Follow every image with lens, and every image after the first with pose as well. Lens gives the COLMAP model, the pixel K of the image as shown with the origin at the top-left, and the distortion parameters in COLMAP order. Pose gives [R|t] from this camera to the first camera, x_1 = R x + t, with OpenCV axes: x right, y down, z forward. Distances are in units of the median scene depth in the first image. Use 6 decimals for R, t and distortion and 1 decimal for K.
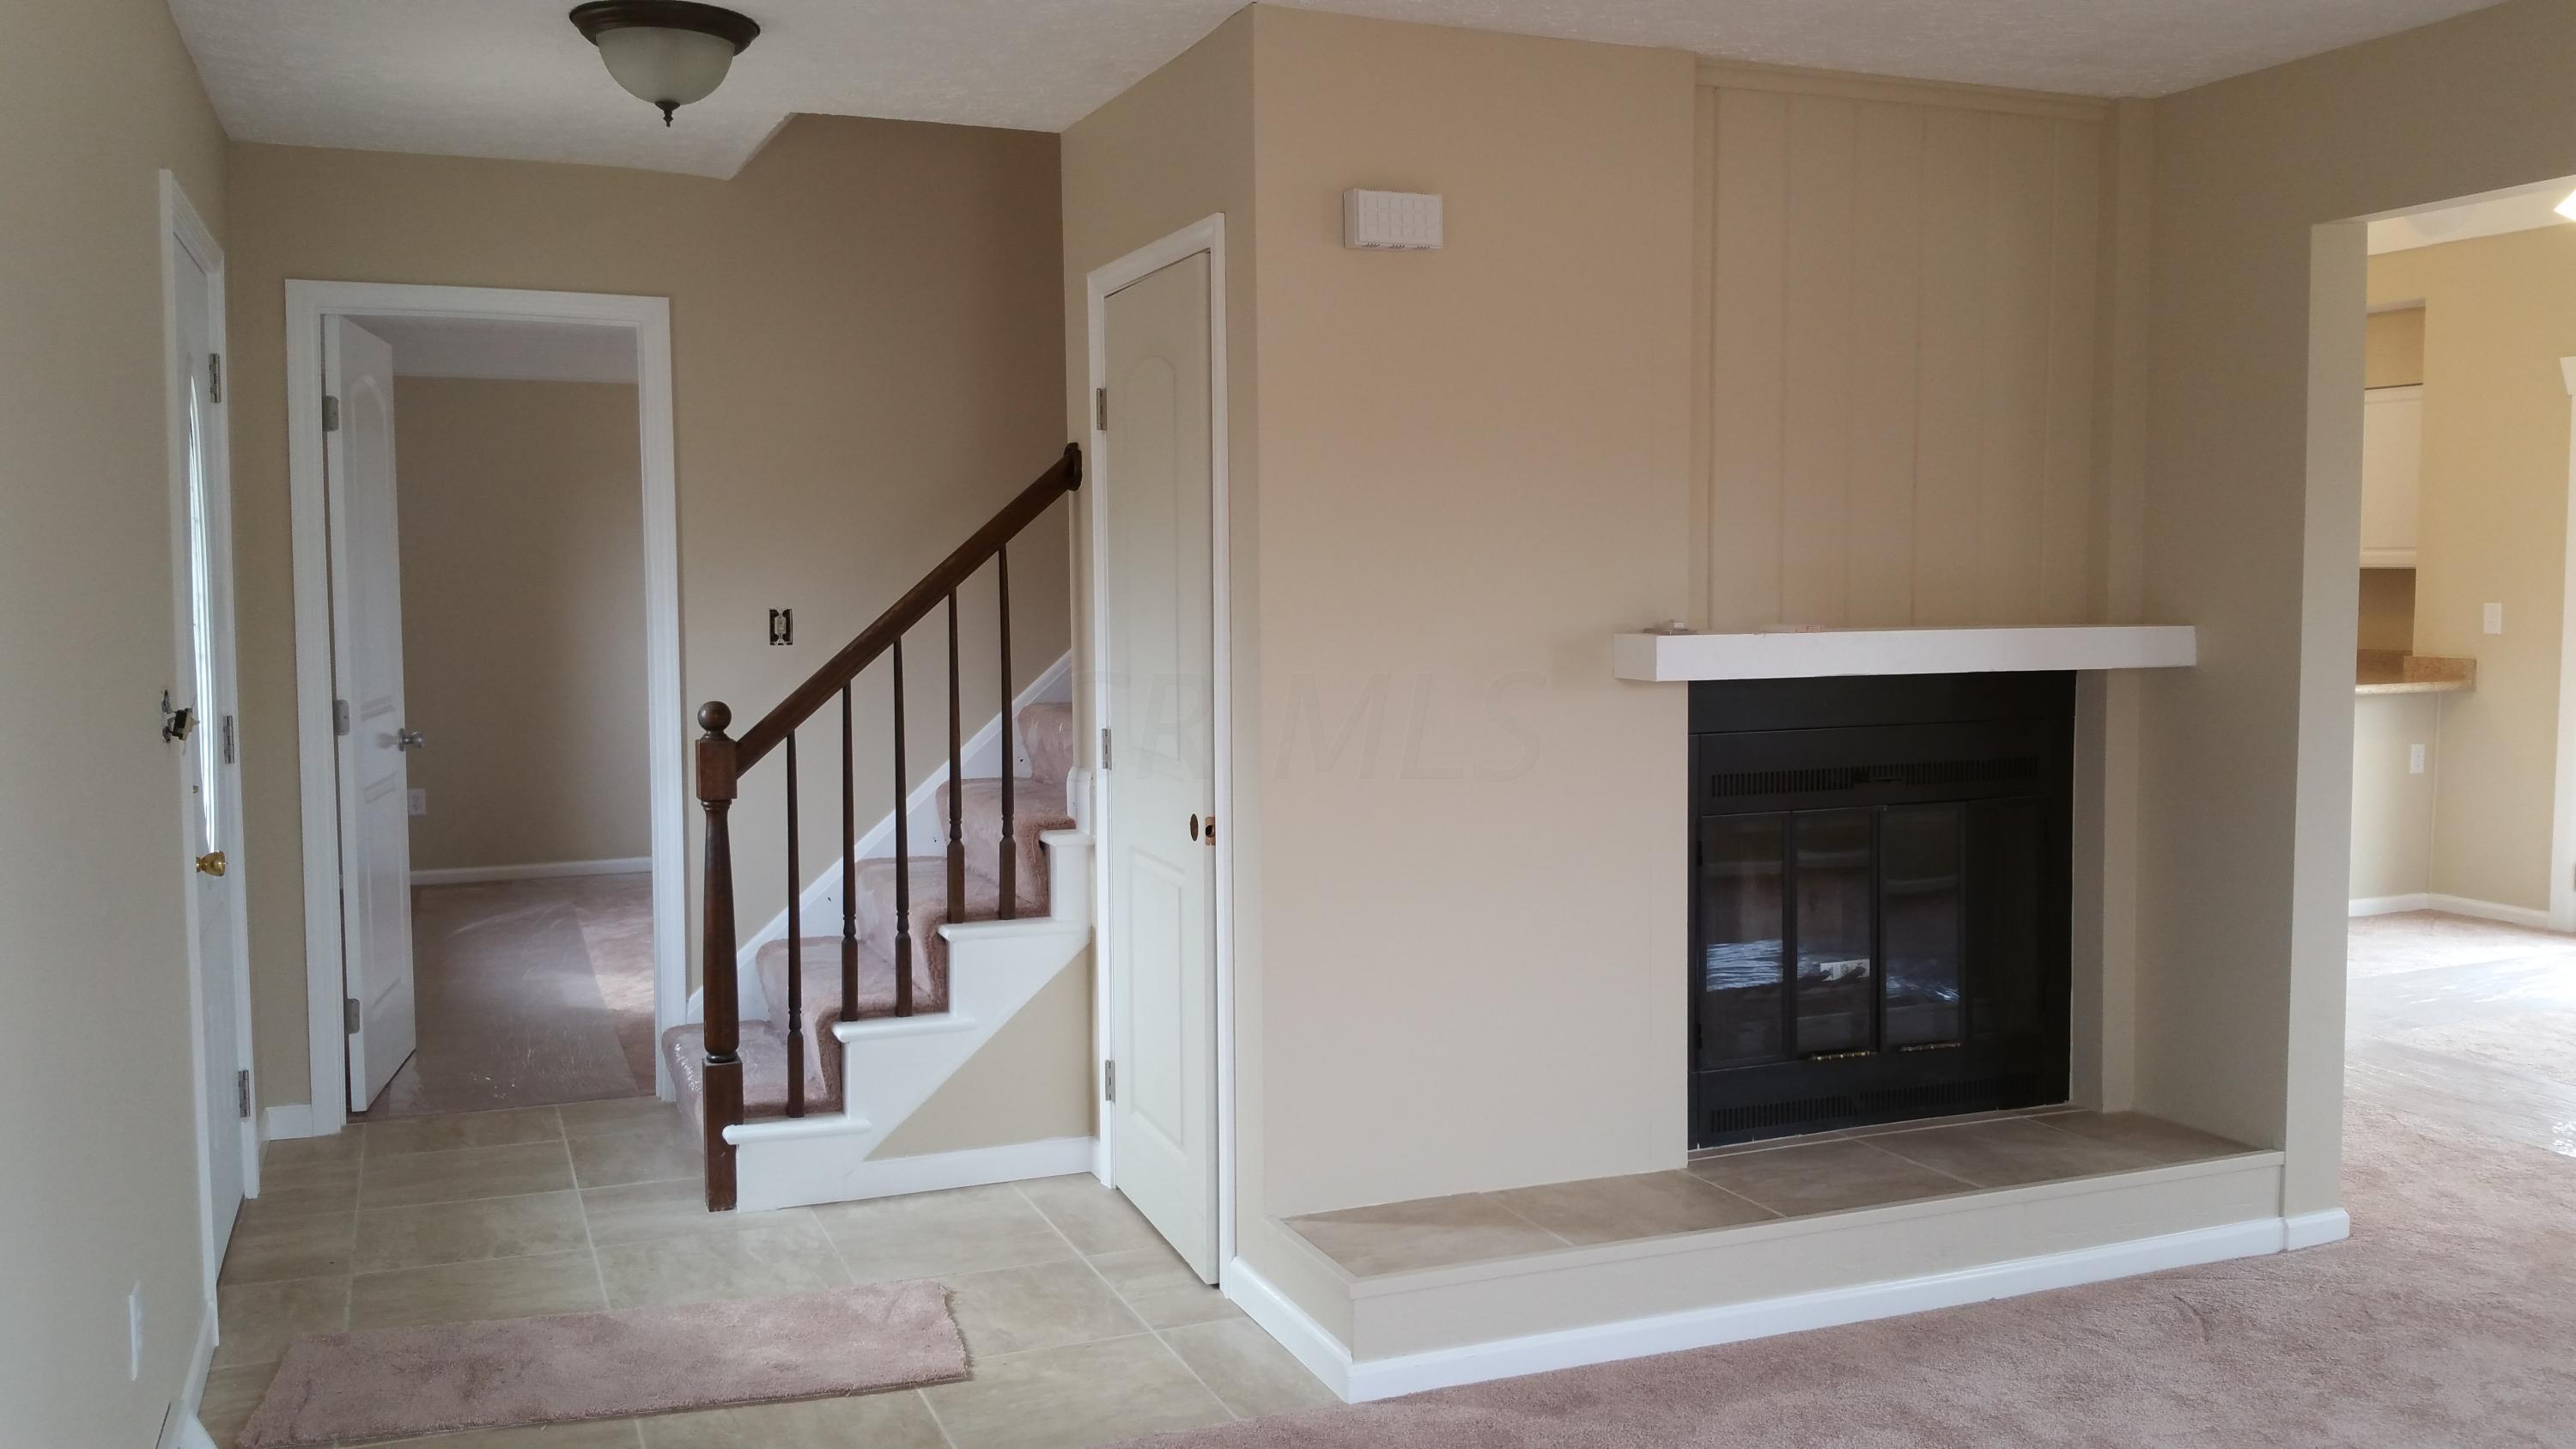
lens RADIAL K [[2097.9, 0, 1289.4], [0, 2097.9, 702.2], [0, 0, 1]] dist [0.011858, -0.075146]
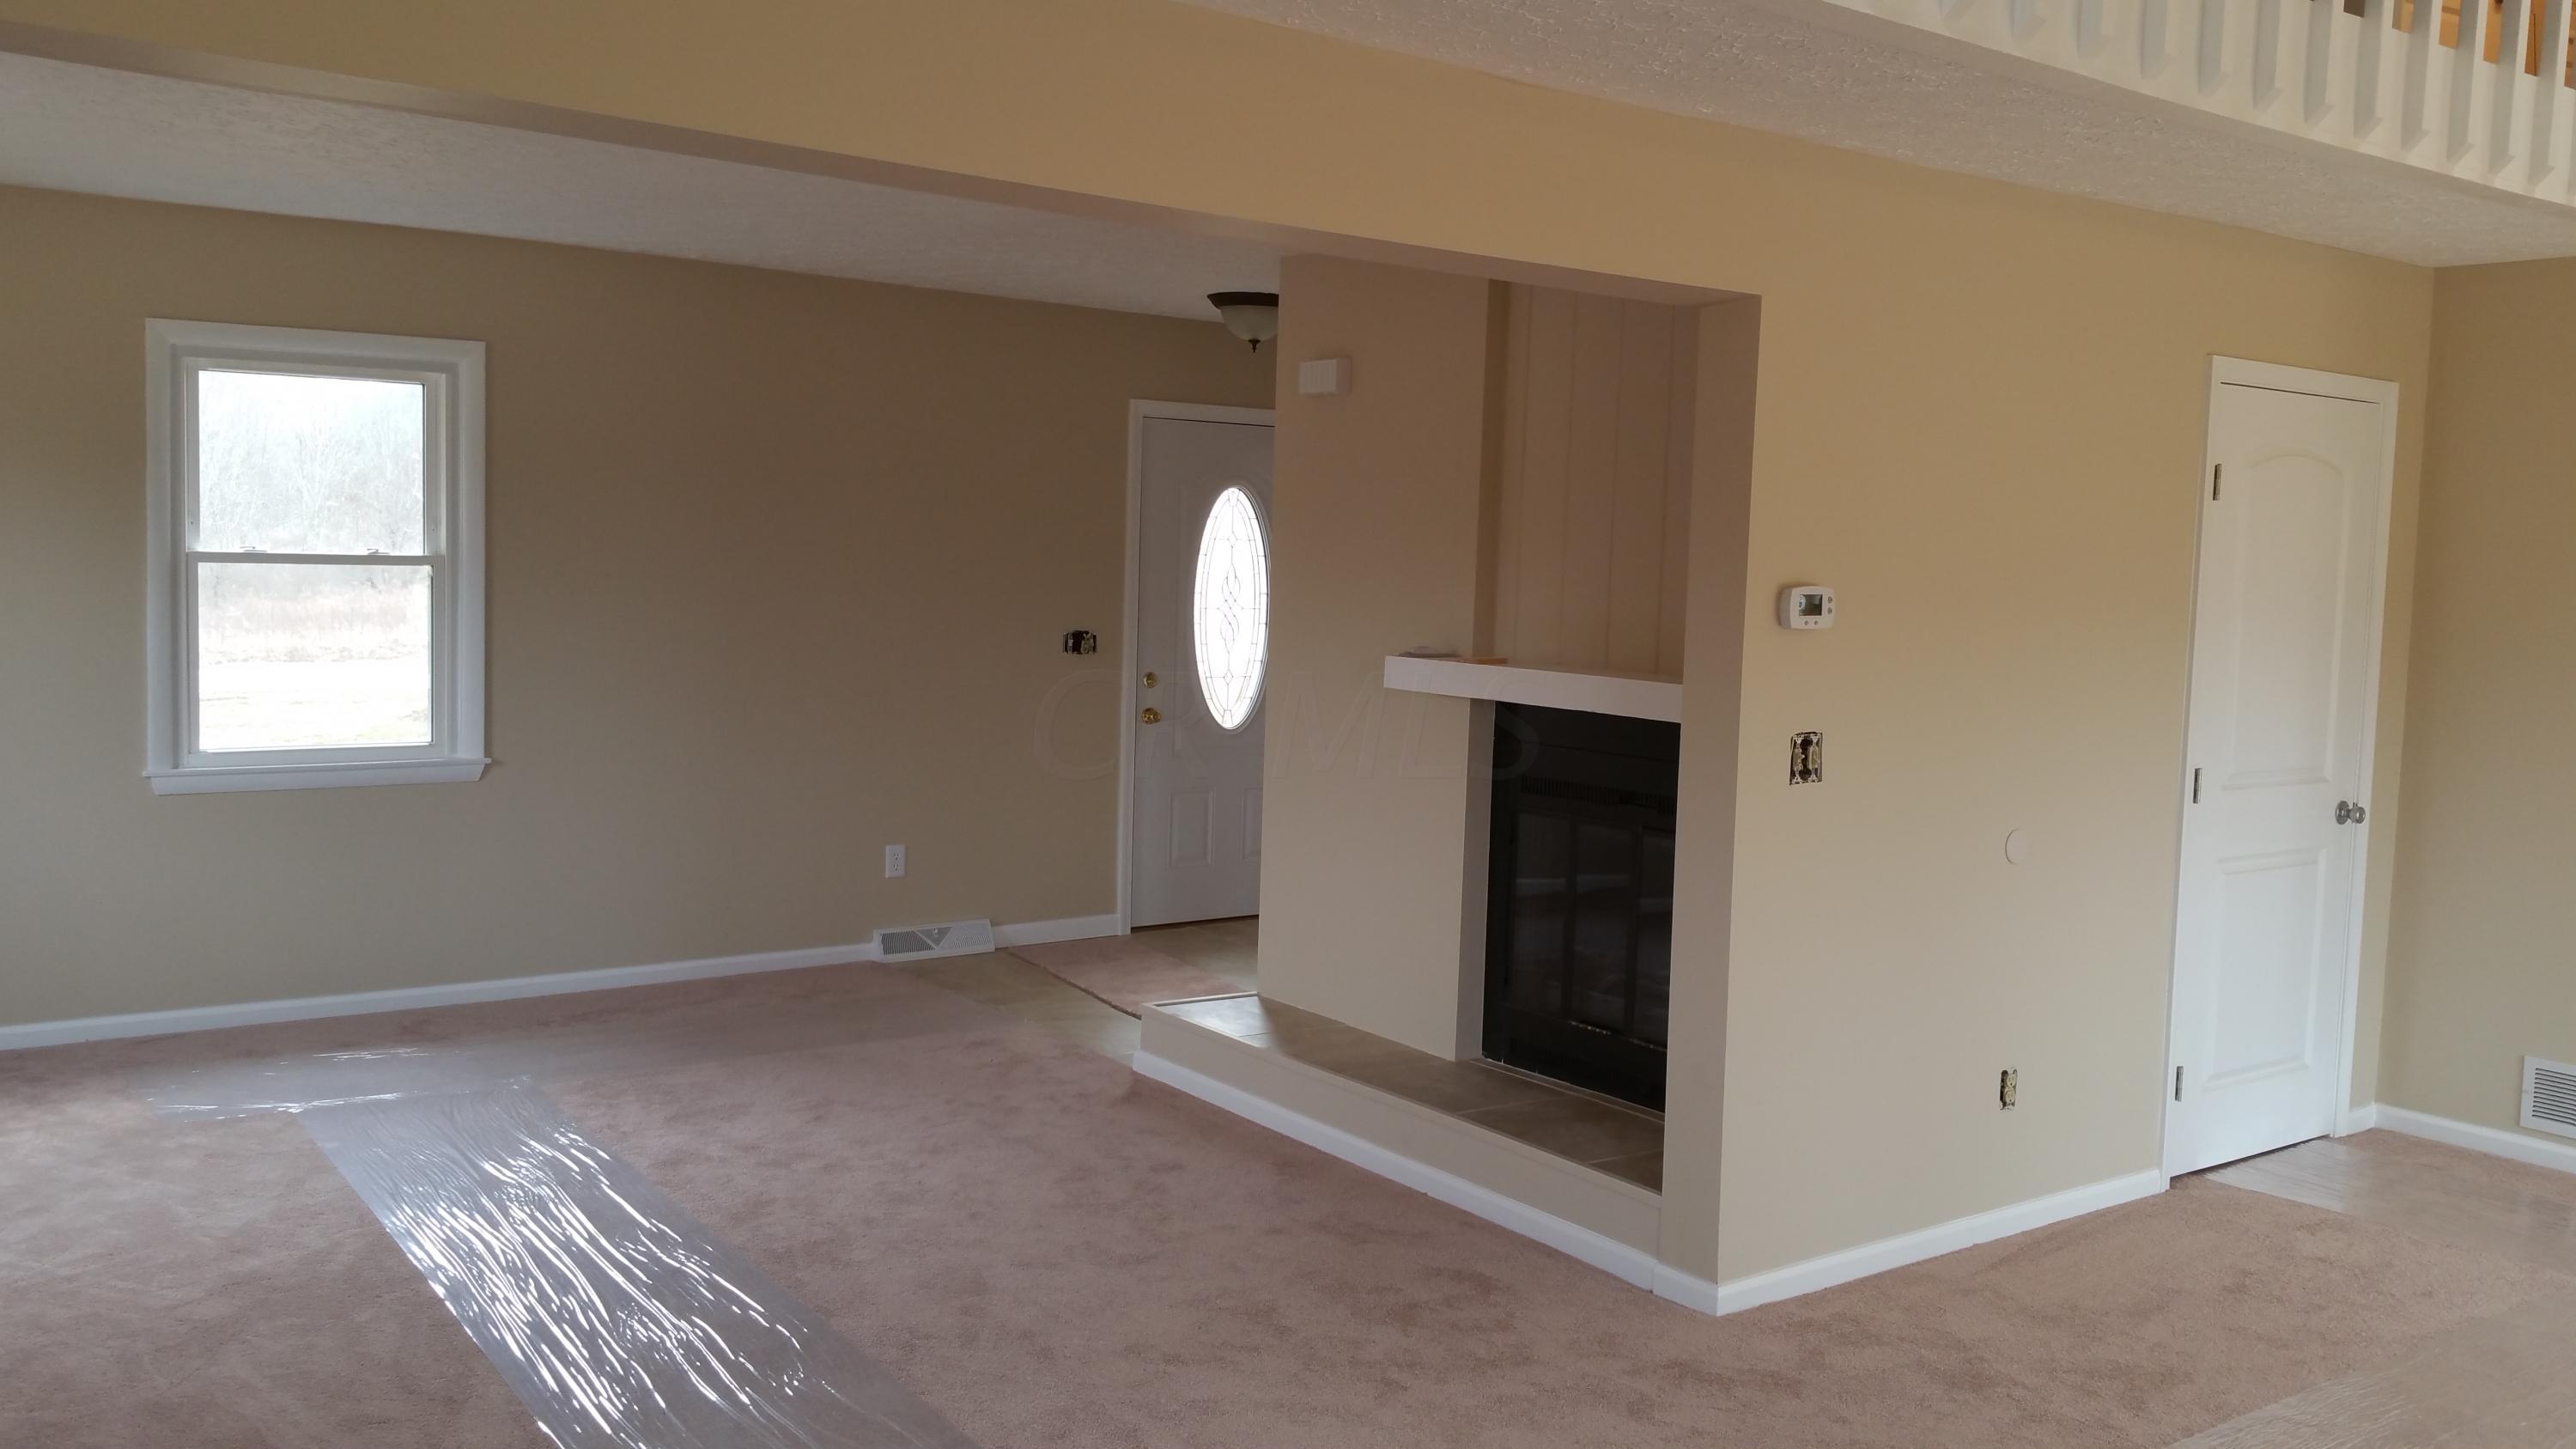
lens RADIAL K [[2097.9, 0, 1294.7], [0, 2097.9, 719.1], [0, 0, 1]] dist [0.011858, -0.075146]
pose [[0.252909, 0.087824, -0.963496, 1.274834], [-0.105246, 0.992459, 0.062838, -0.060980], [0.961748, 0.085512, 0.260245, 0.490879]]
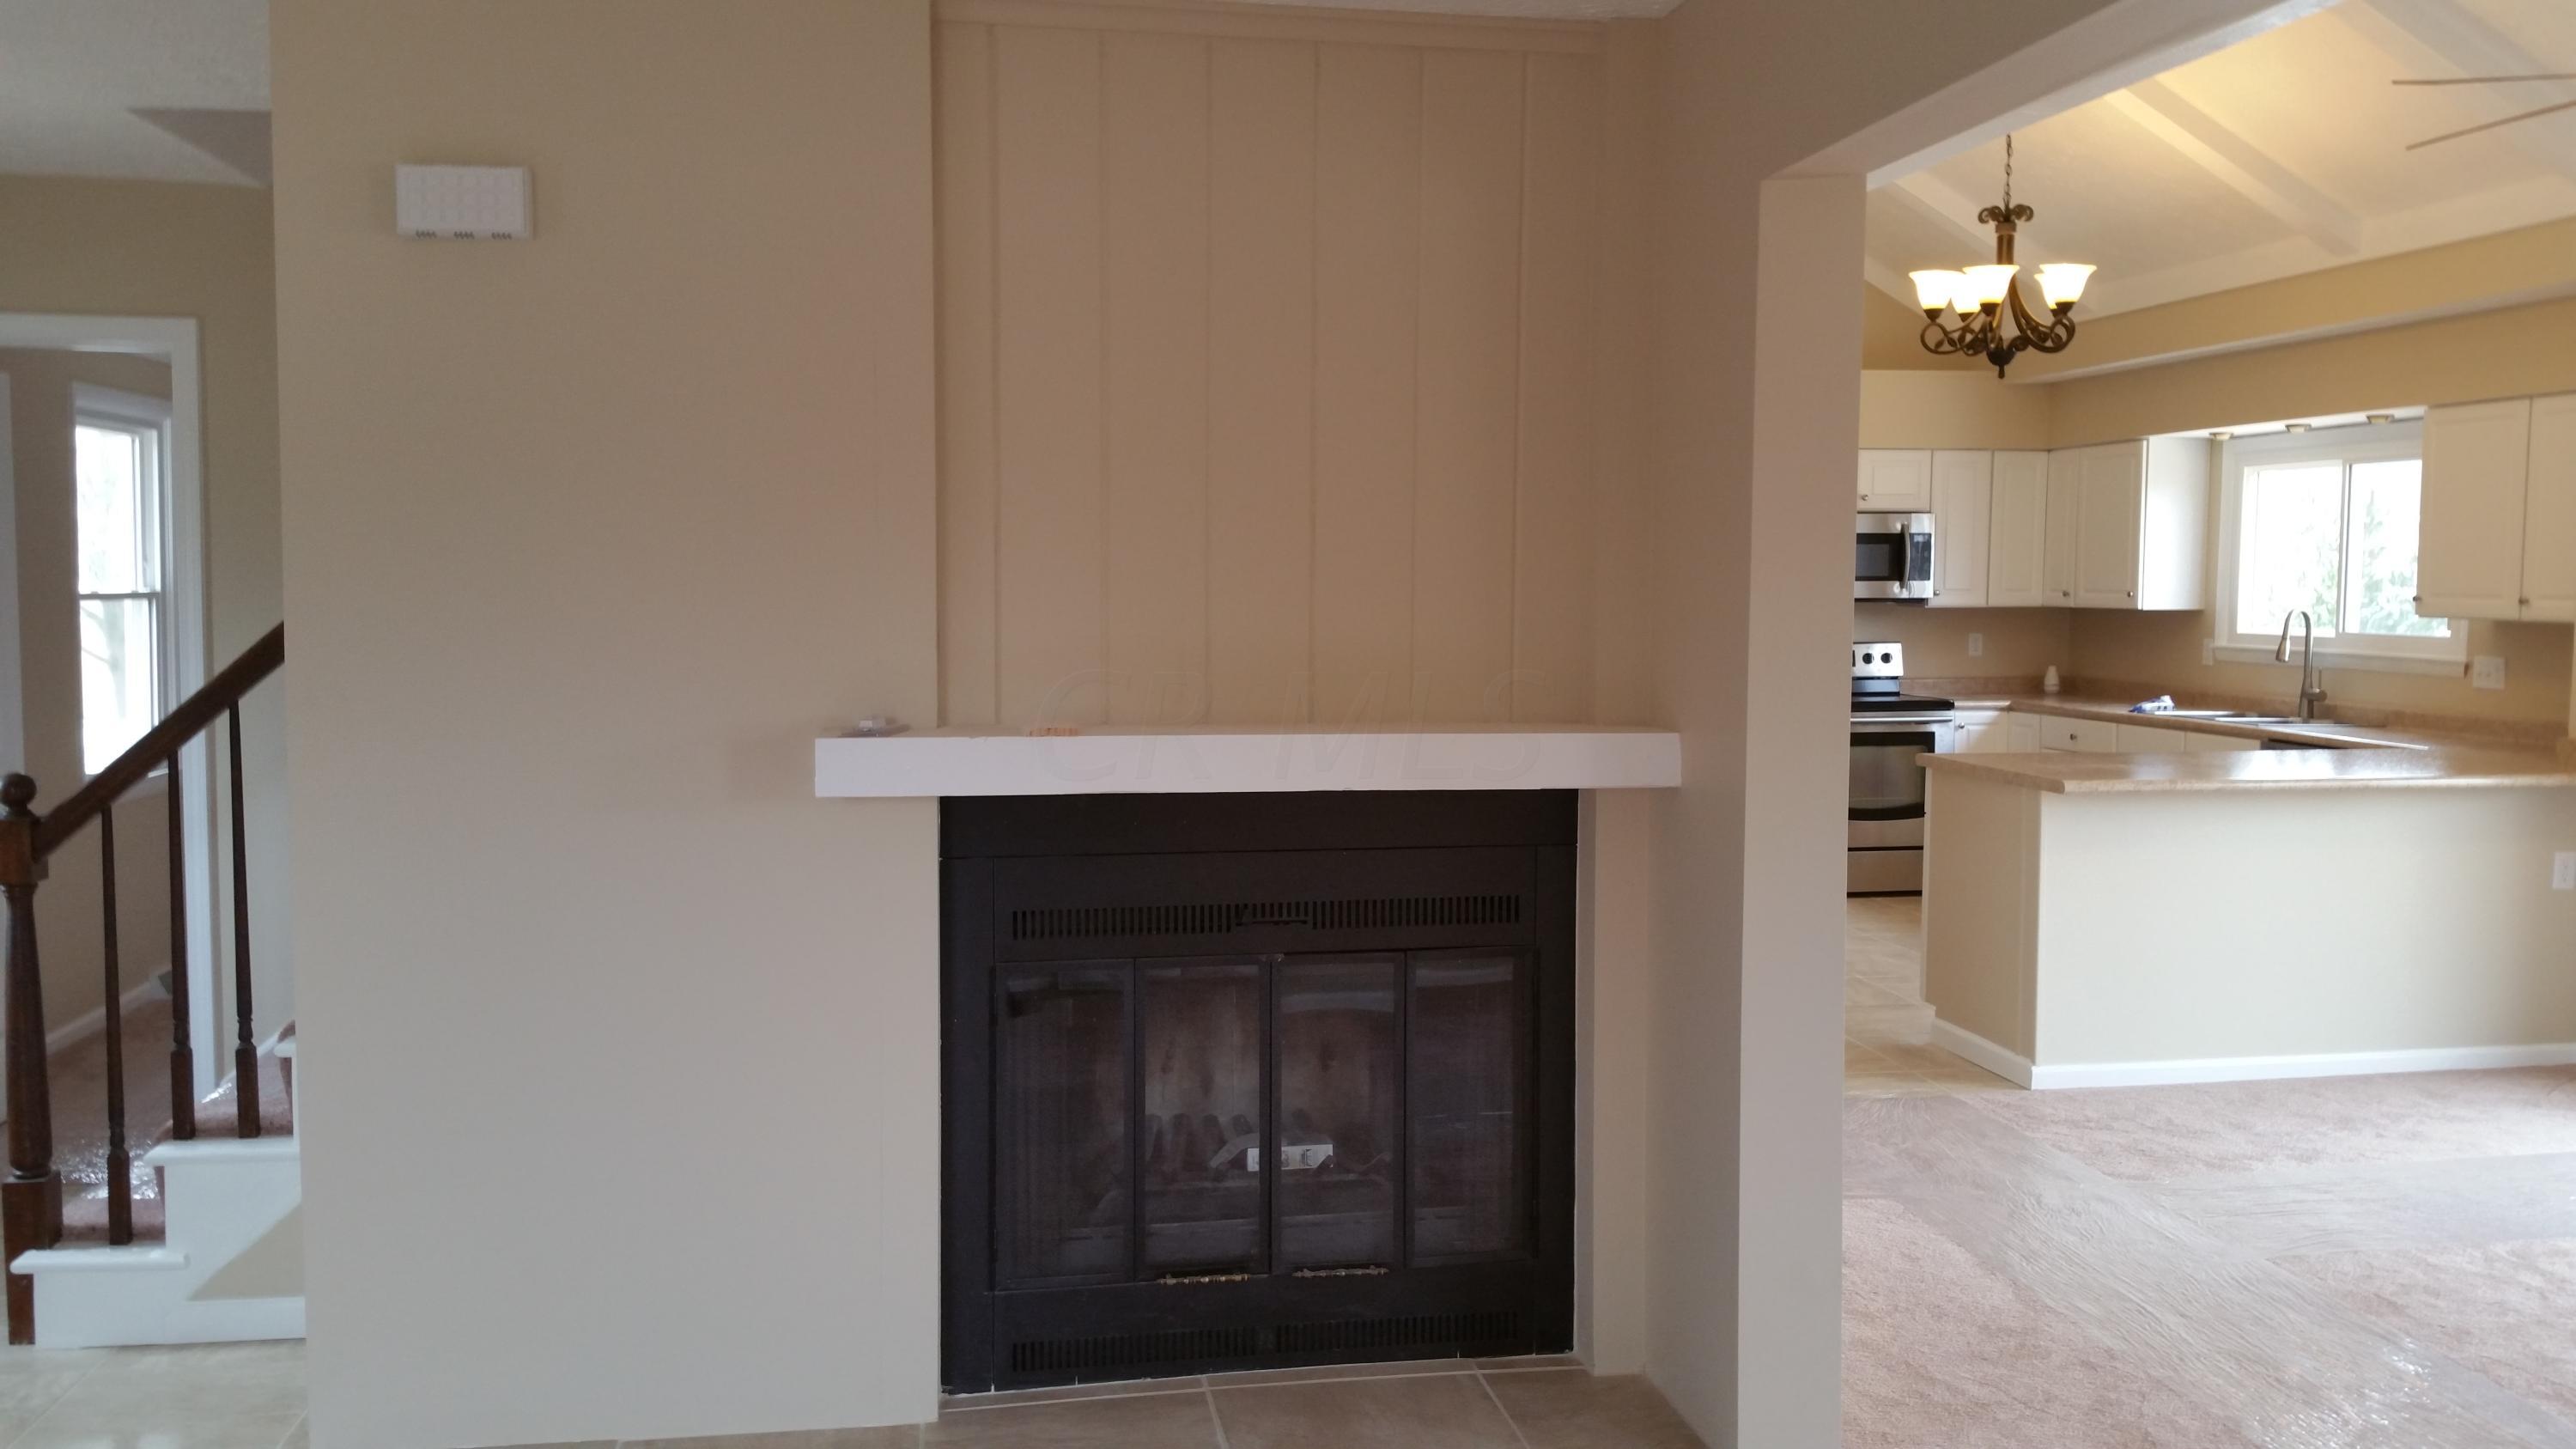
lens RADIAL K [[2023.5, 0, 1268.3], [0, 2023.5, 715.8], [0, 0, 1]] dist [0.036684, -0.036055]
pose [[0.978115, 0.025622, -0.206483, 0.429561], [-0.026251, 0.999655, -0.000308, -0.038708], [0.206404, 0.005722, 0.978450, 0.271609]]
